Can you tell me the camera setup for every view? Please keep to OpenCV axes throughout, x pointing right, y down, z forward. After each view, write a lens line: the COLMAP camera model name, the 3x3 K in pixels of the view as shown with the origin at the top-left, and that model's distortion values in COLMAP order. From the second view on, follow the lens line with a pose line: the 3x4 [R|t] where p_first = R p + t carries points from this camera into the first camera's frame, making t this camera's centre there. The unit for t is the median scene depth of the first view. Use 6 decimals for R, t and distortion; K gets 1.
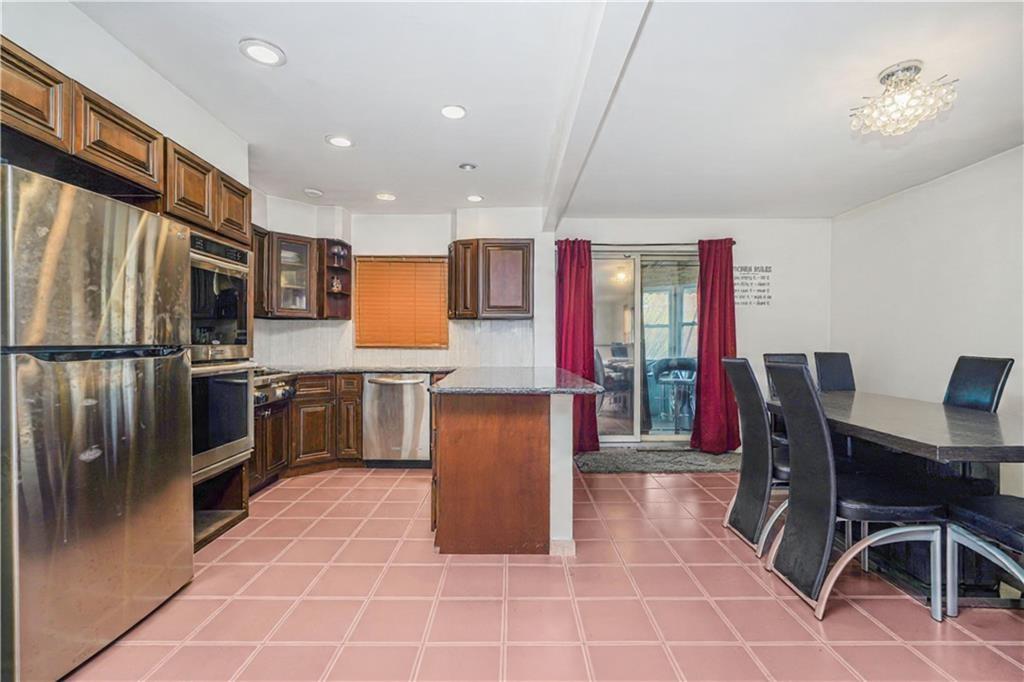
lens RADIAL K [[457.2, 0, 508.6], [0, 457.2, 343.8], [0, 0, 1]] dist [-0.007802, 0.005929]
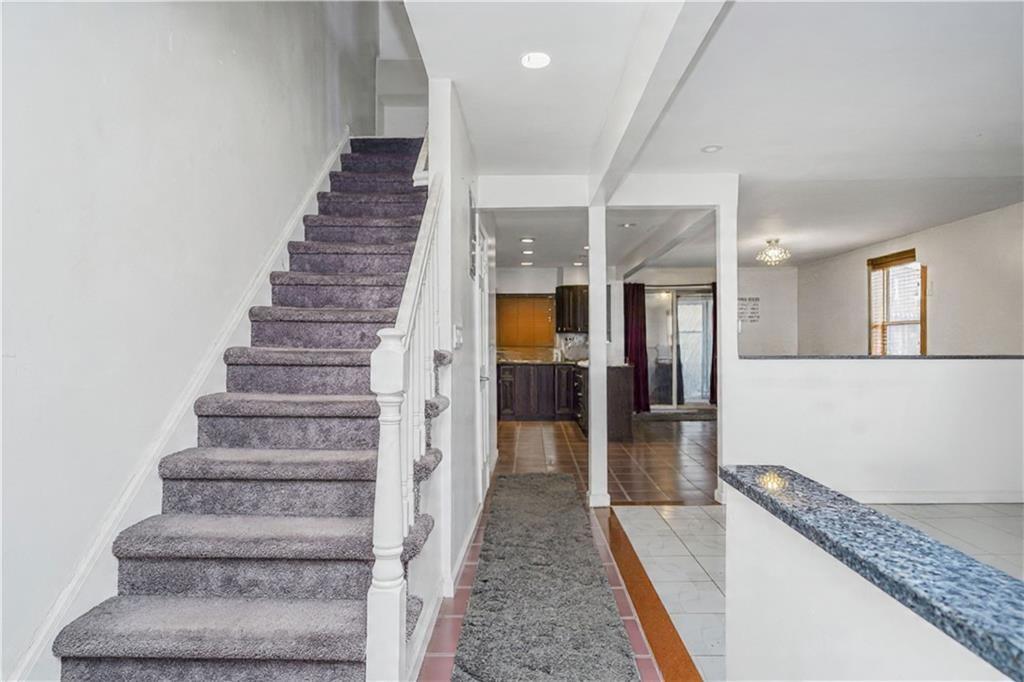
lens RADIAL K [[582.1, 0, 514.5], [0, 582.1, 348.2], [0, 0, 1]] dist [0.019144, -0.000946]
pose [[0.999892, -0.008377, -0.012105, -0.274612], [0.008427, 0.999956, 0.004069, -0.009671], [0.012071, -0.004170, 0.999918, -1.142646]]
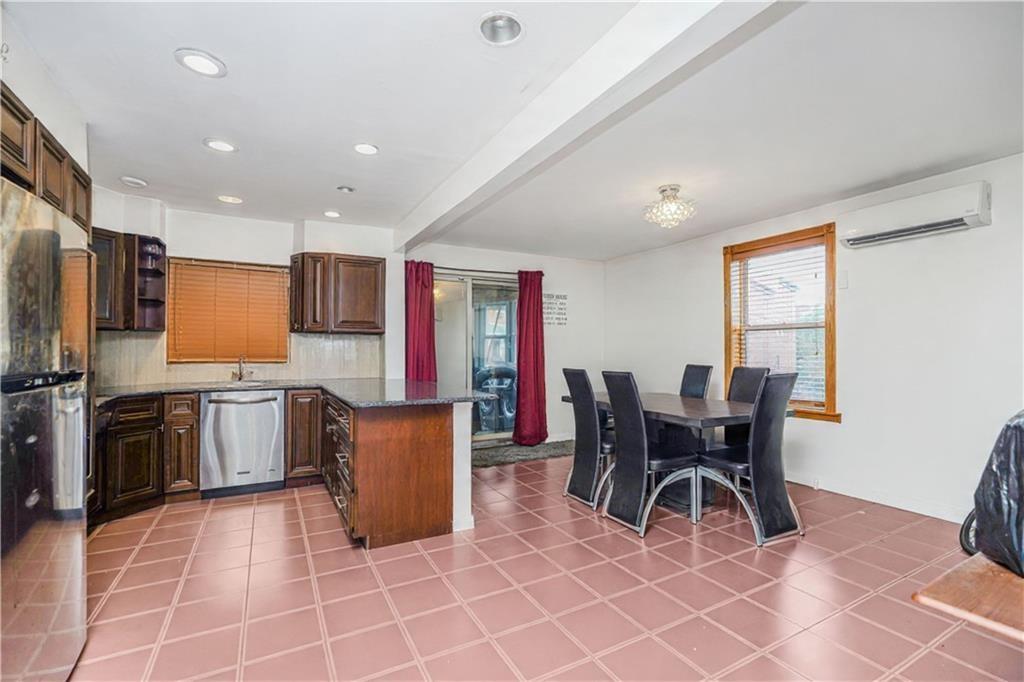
lens RADIAL K [[457.2, 0, 516.5], [0, 457.2, 343.7], [0, 0, 1]] dist [-0.007802, 0.005929]
pose [[0.877556, 0.004943, 0.479449, -0.187041], [0.003618, 0.999850, -0.016929, -0.012572], [-0.479461, 0.016591, 0.877407, -0.070750]]
